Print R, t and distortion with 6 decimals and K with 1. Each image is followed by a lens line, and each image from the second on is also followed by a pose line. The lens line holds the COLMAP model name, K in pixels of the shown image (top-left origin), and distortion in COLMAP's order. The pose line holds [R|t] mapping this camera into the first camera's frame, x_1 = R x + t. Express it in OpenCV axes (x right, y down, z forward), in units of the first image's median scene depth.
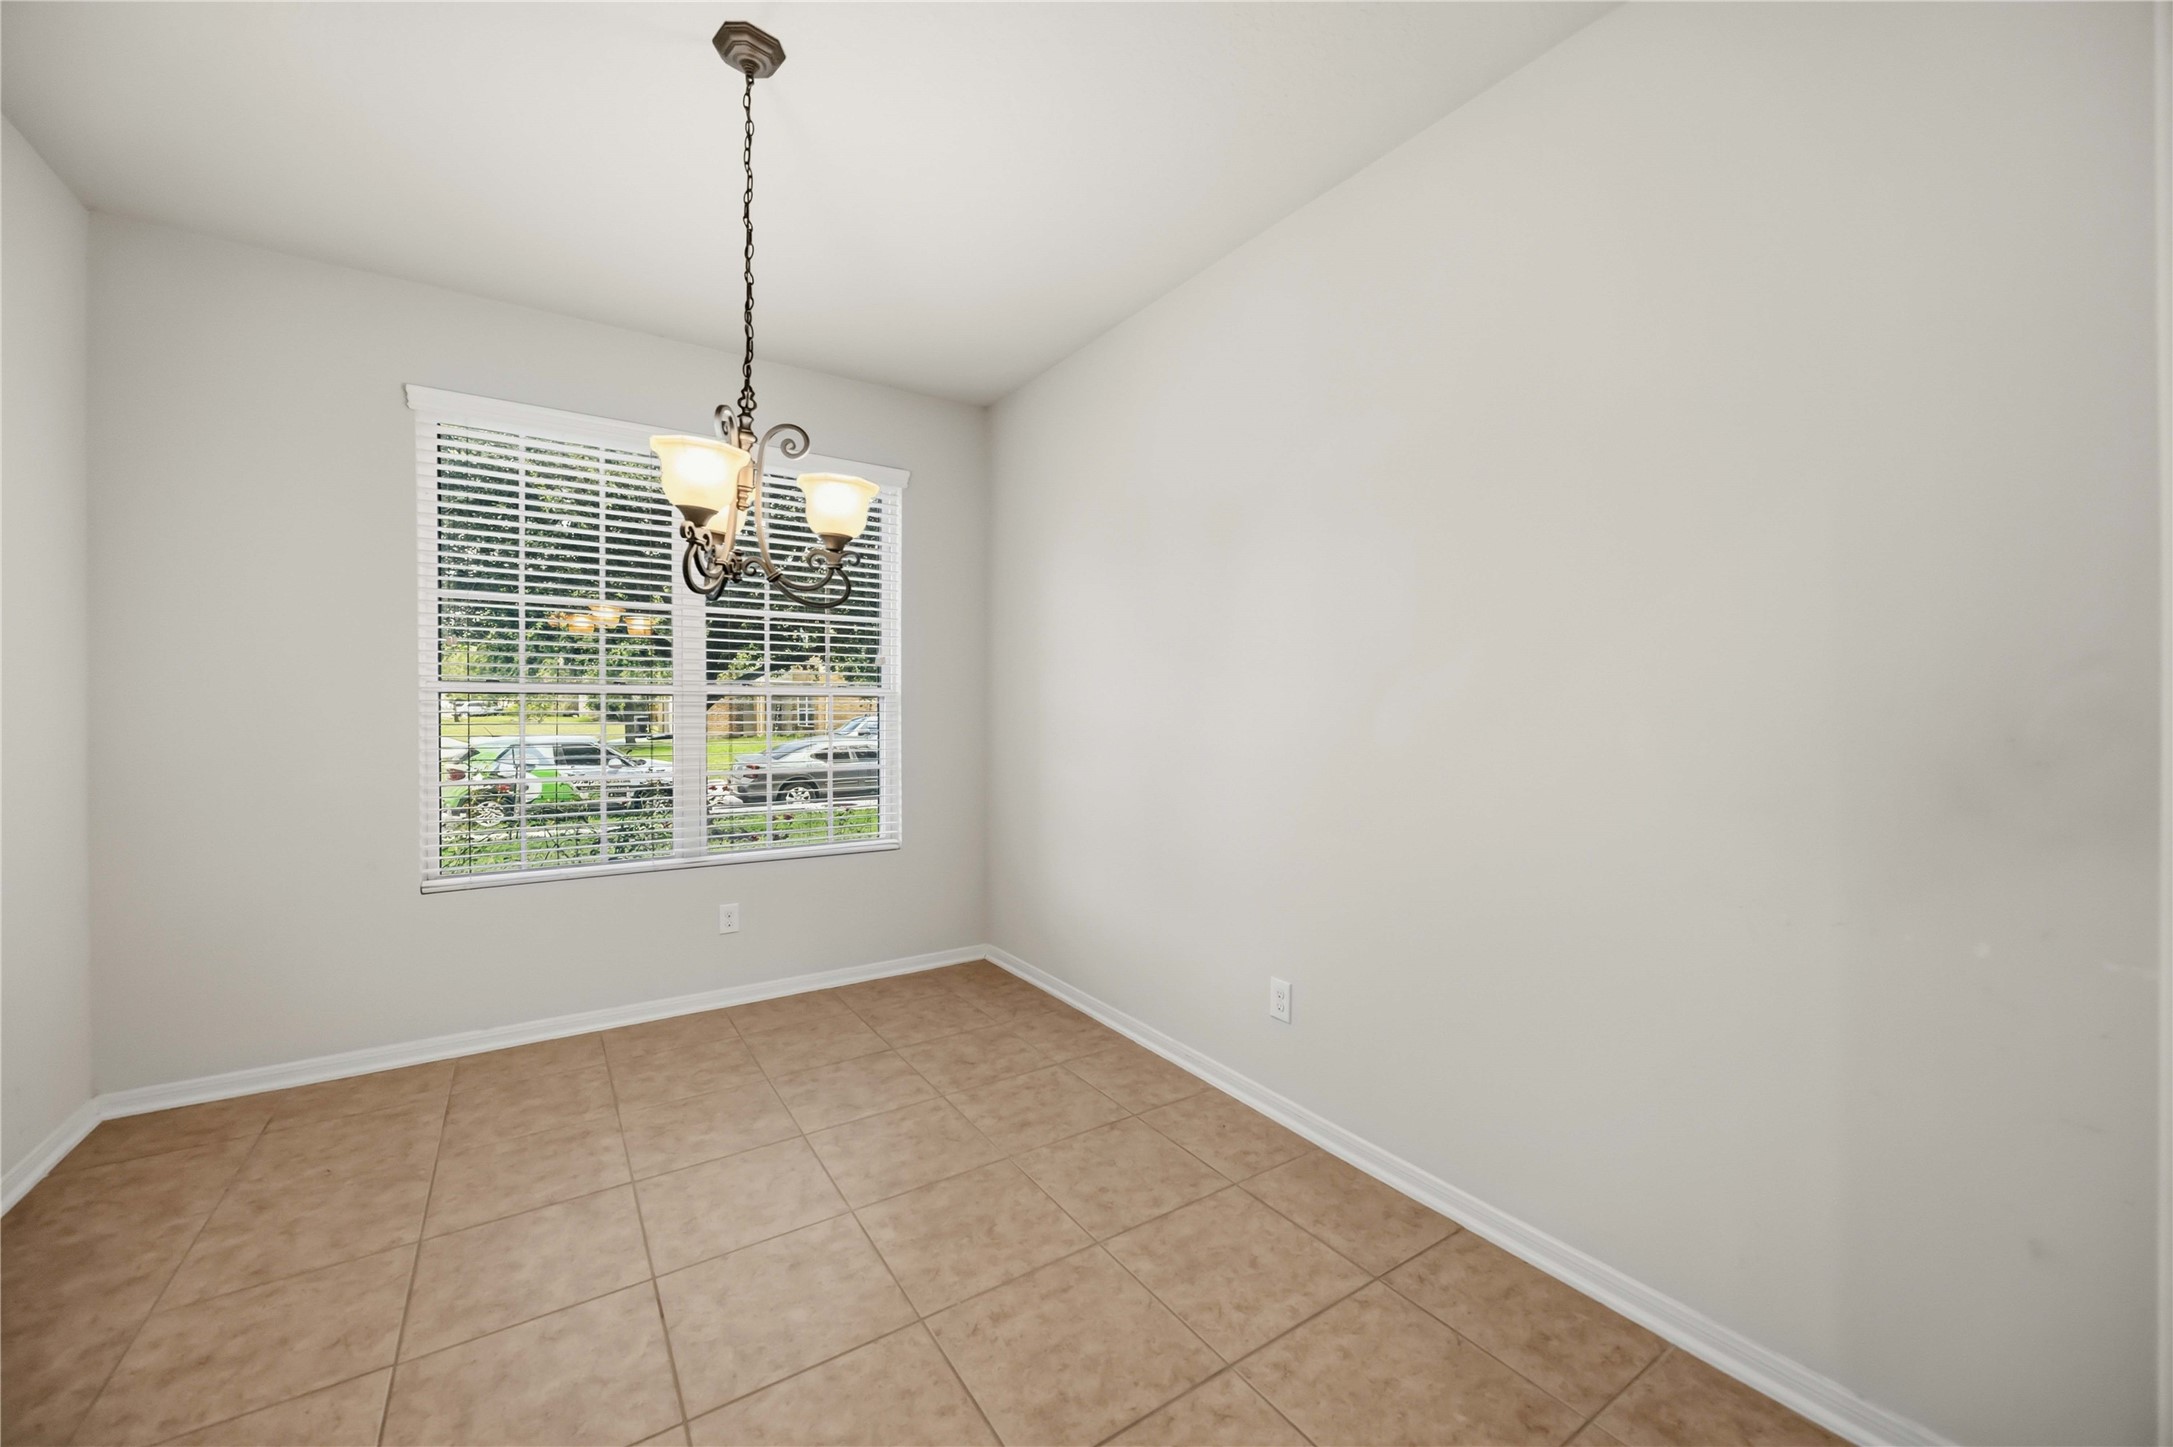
lens RADIAL K [[825.9, 0, 1087.6], [0, 825.9, 714.9], [0, 0, 1]] dist [-0.001770, -0.000052]
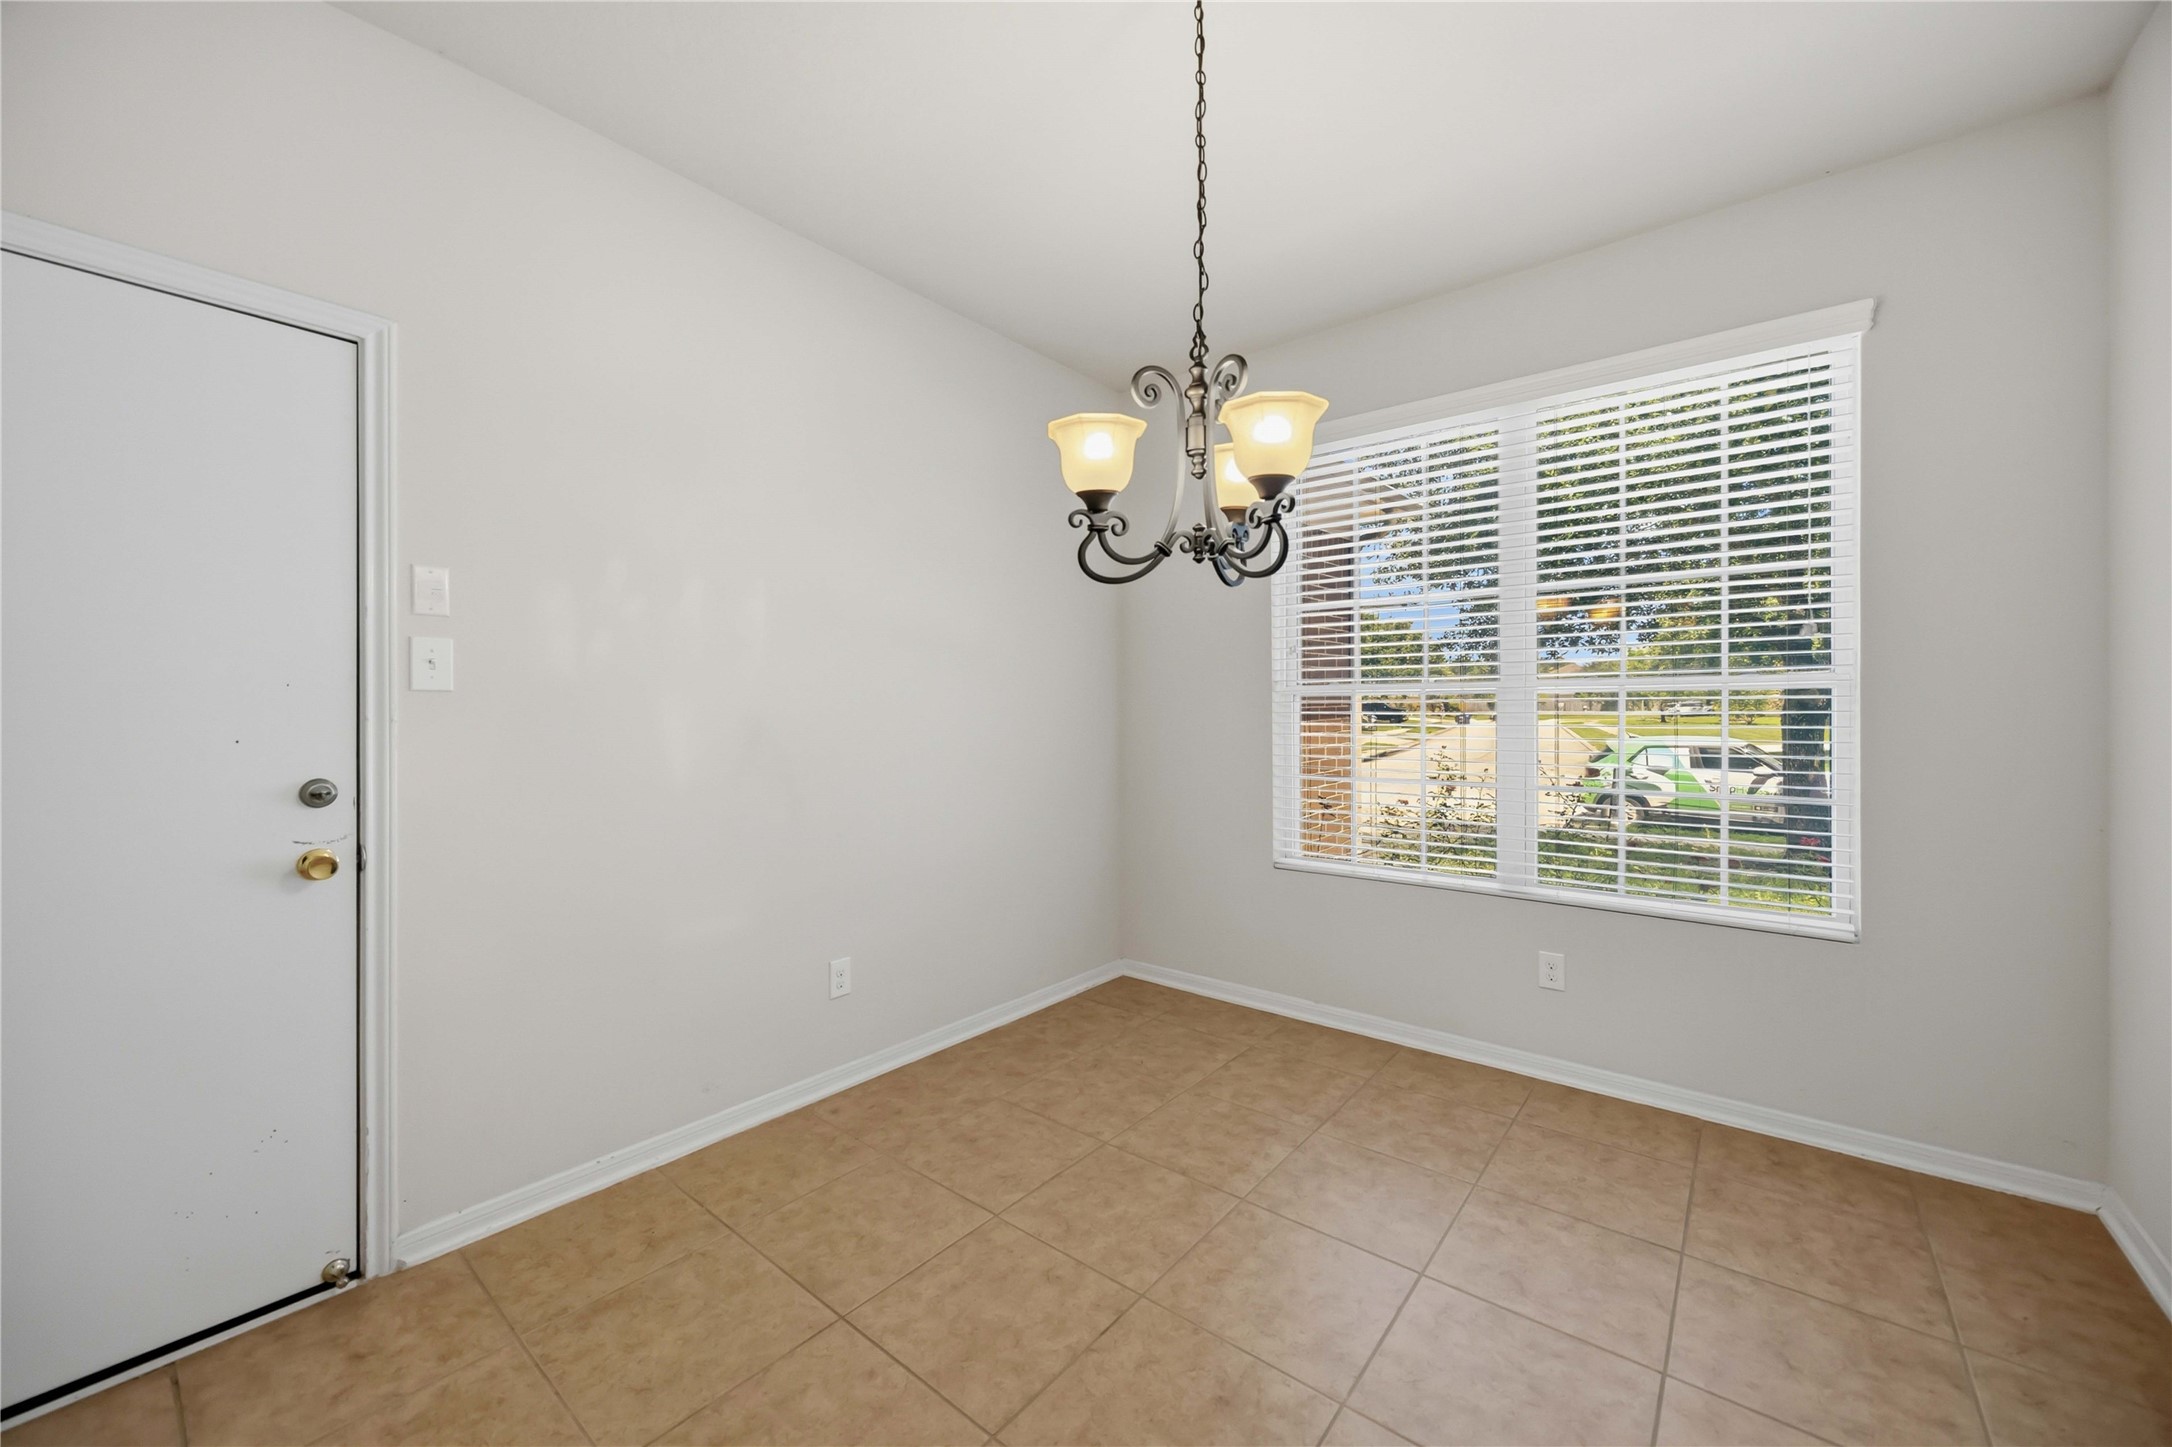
lens RADIAL K [[832.1, 0, 1087.9], [0, 832.1, 704.0], [0, 0, 1]] dist [-0.003418, -0.000679]
pose [[0.288307, -0.010405, -0.957481, 0.276253], [-0.002760, 0.999928, -0.011697, 0.001337], [0.957534, 0.006015, 0.288257, 0.458797]]
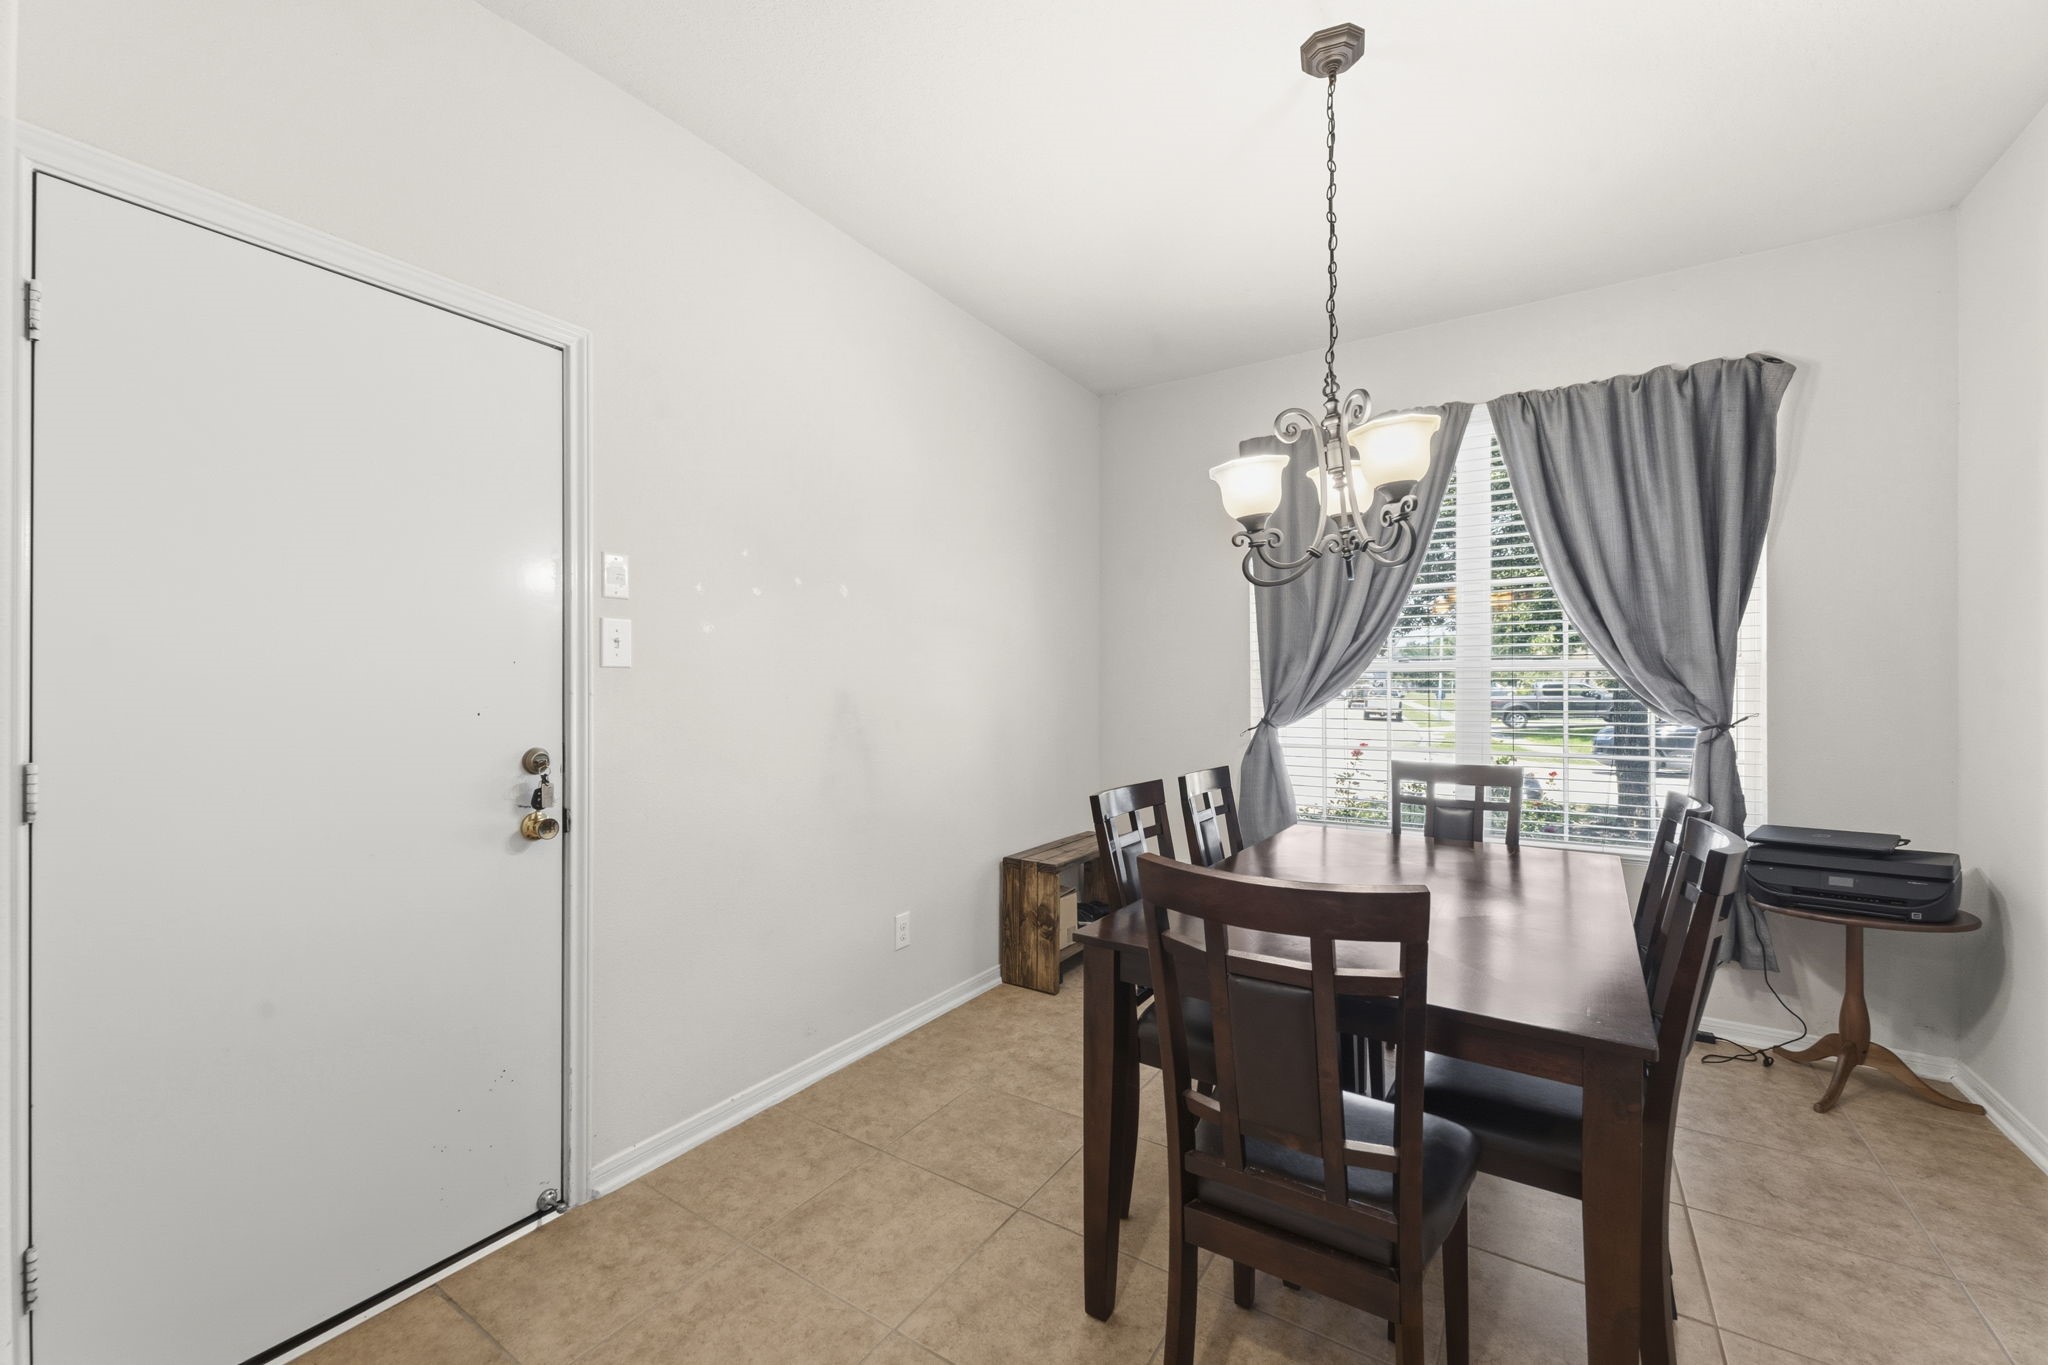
lens RADIAL K [[827.6, 0, 1011.4], [0, 827.6, 685.9], [0, 0, 1]] dist [-0.001053, -0.000127]
pose [[0.383817, -0.000506, -0.923409, 0.285070], [-0.004166, 0.999989, -0.002280, 0.000754], [0.923400, 0.004722, 0.383811, 0.163767]]
